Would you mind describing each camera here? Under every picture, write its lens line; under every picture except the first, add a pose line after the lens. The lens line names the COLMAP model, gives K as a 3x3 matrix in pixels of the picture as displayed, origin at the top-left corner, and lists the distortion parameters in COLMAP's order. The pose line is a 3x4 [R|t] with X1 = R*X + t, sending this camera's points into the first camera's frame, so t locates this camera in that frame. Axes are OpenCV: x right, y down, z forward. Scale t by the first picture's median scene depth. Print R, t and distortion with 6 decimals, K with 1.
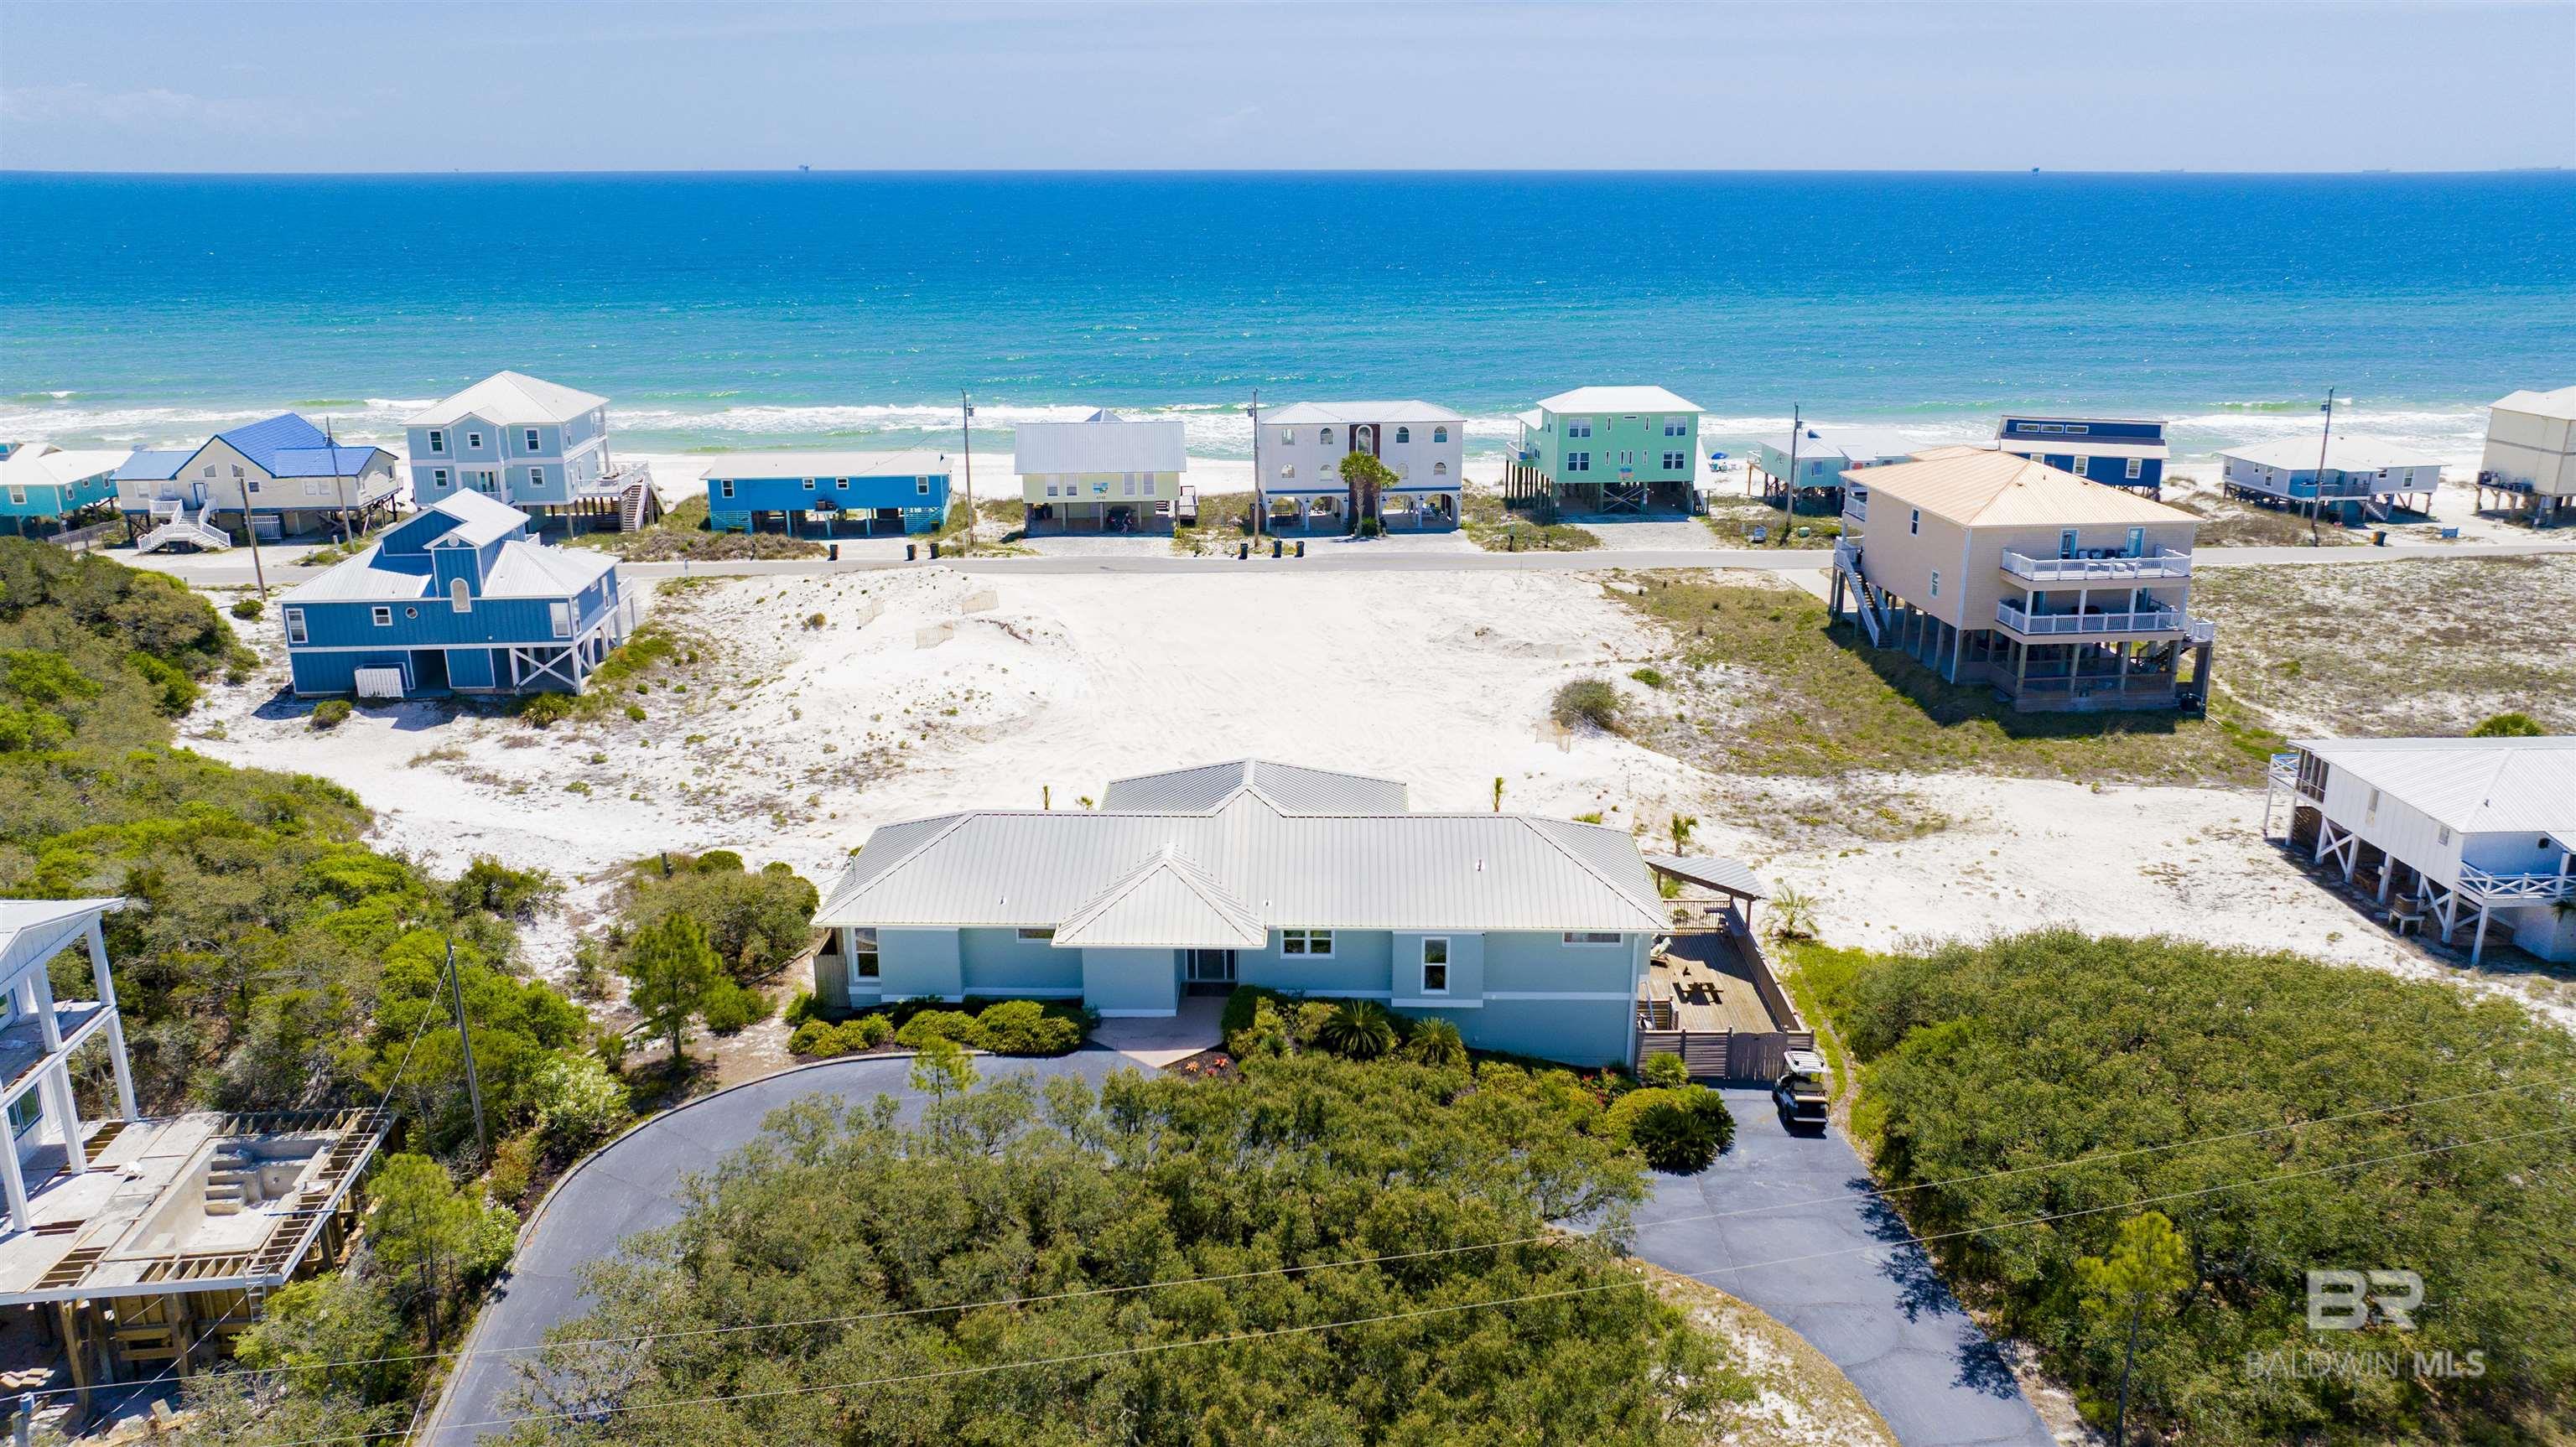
lens RADIAL K [[1833.5, 0, 1288.0], [0, 1833.5, 723.5], [0, 0, 1]] dist [-0.018327, 0.005199]
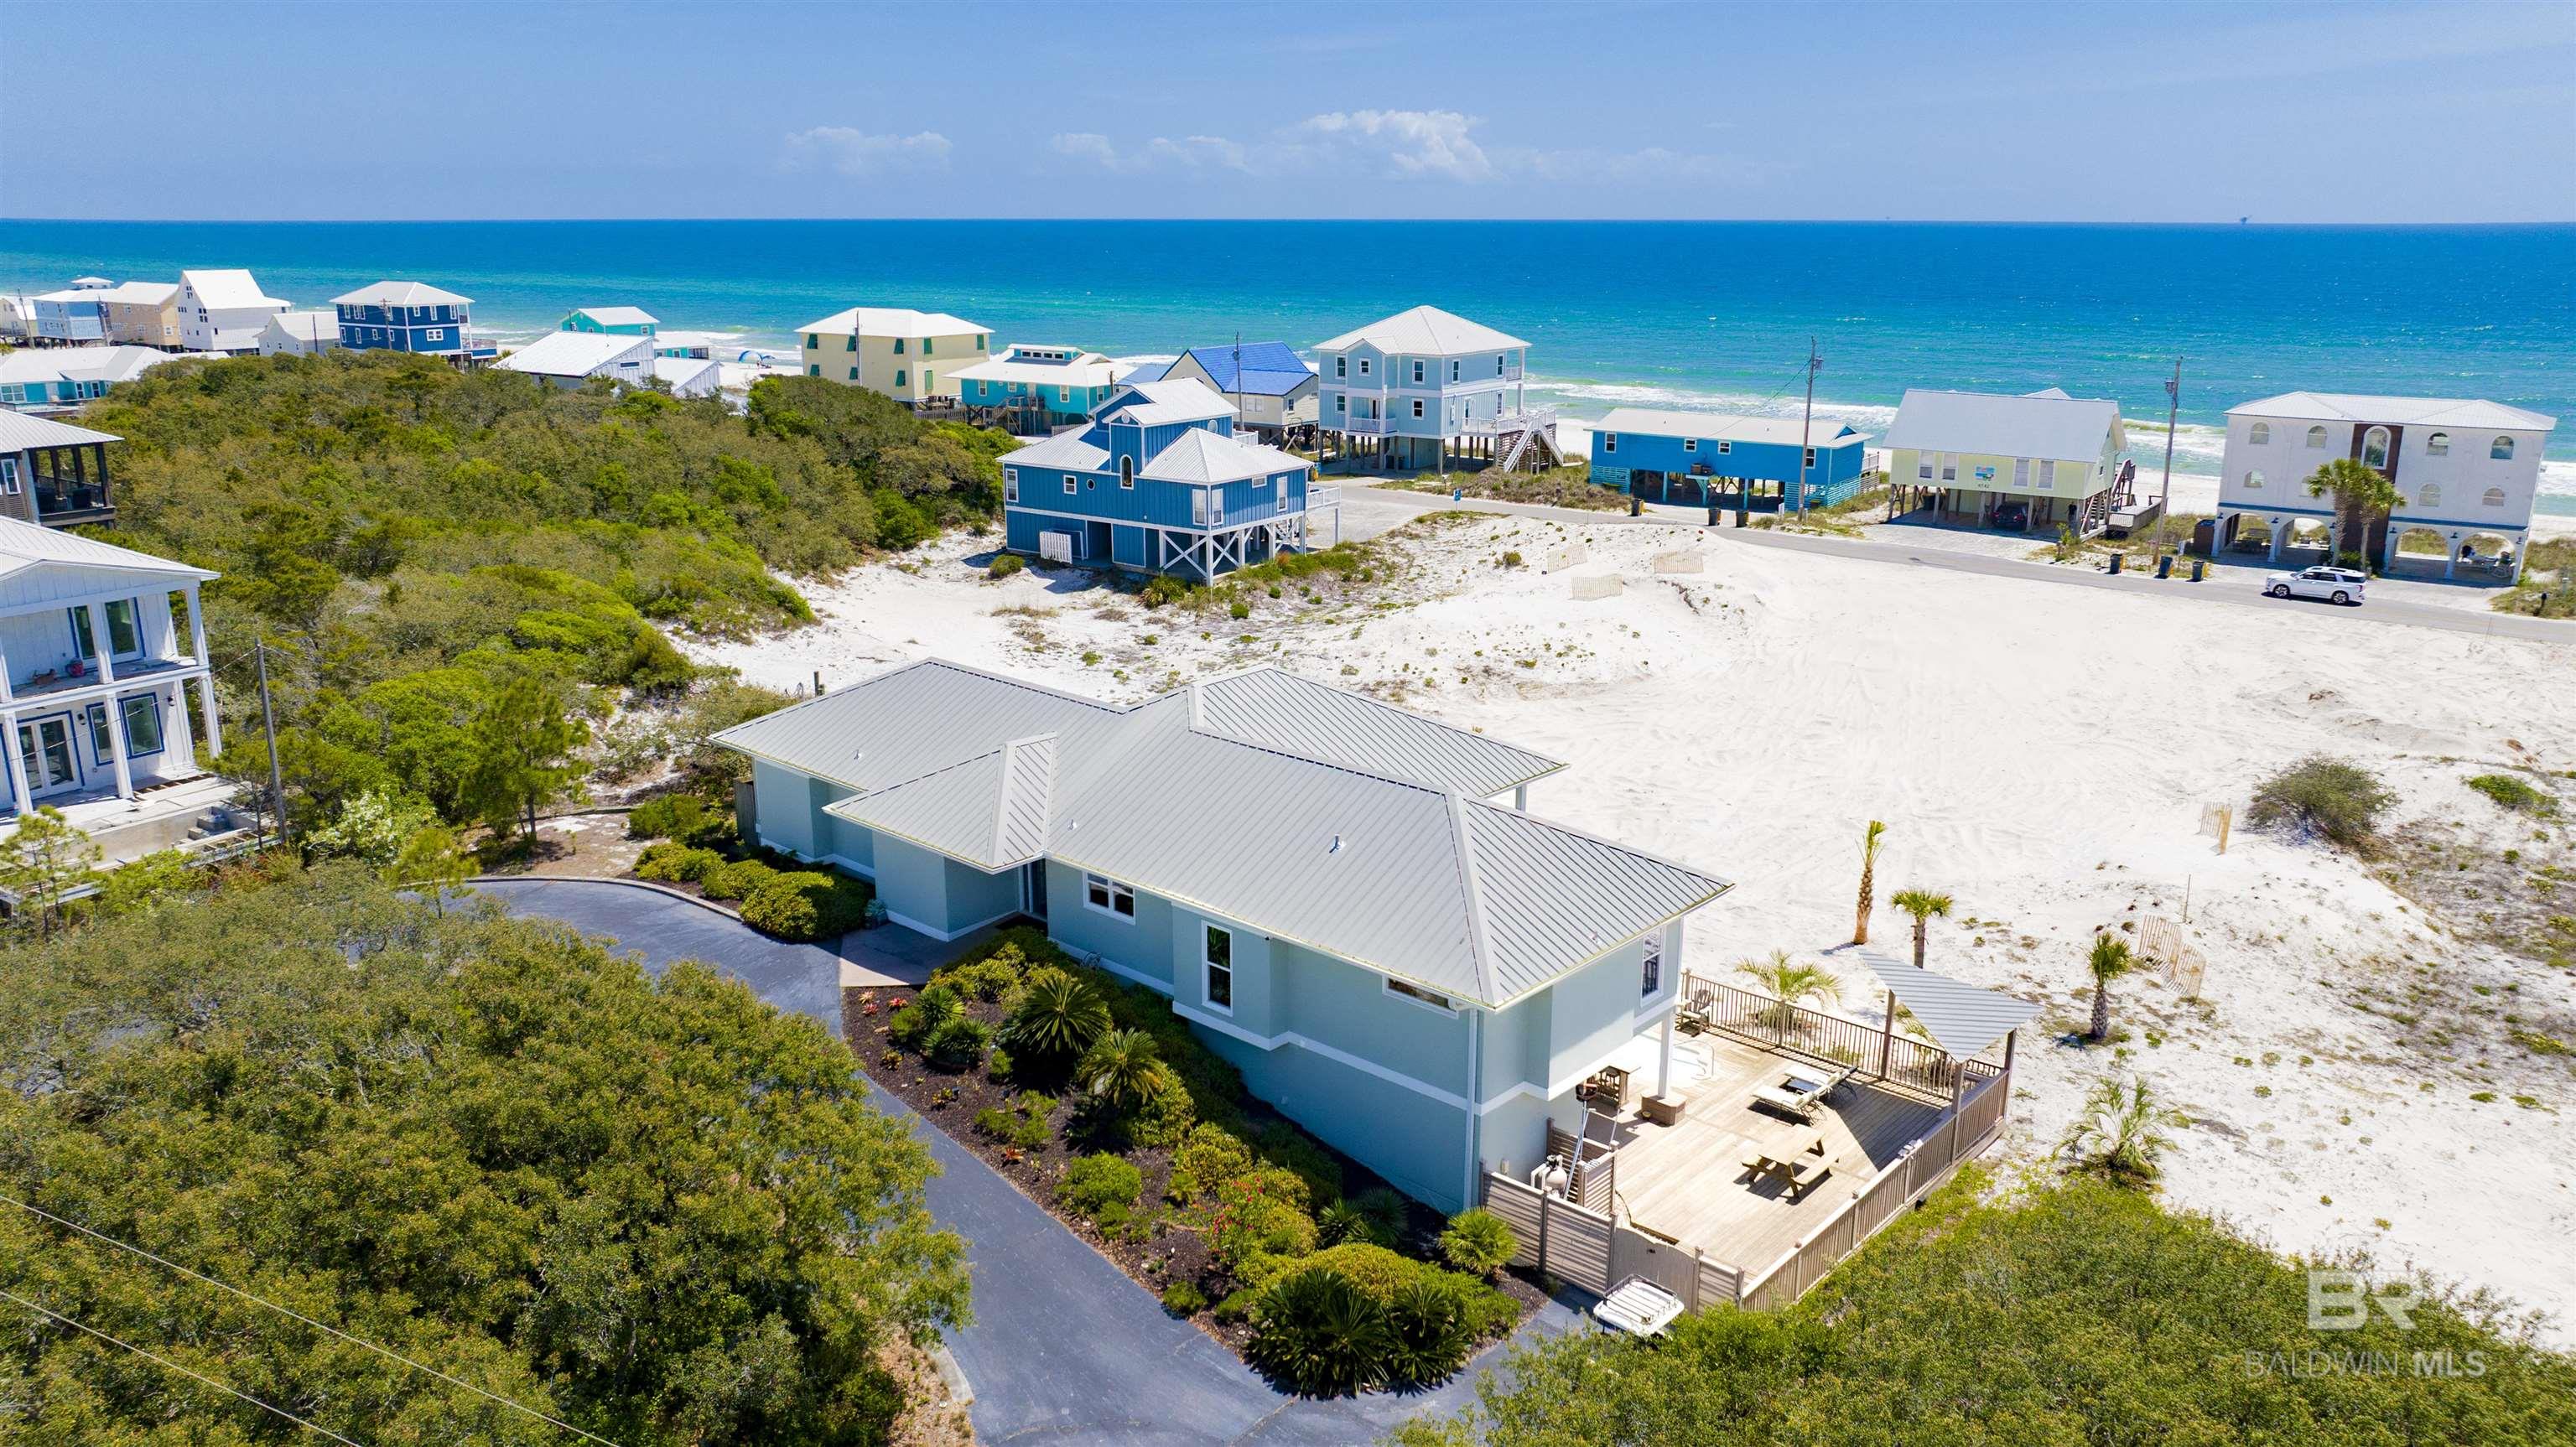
lens RADIAL K [[1833.5, 0, 1288.0], [0, 1833.5, 723.5], [0, 0, 1]] dist [-0.018327, 0.005199]
pose [[0.753734, 0.176348, -0.633077, 0.283439], [-0.192156, 0.980364, 0.044308, 0.004956], [0.628459, 0.088253, 0.772820, 0.270429]]
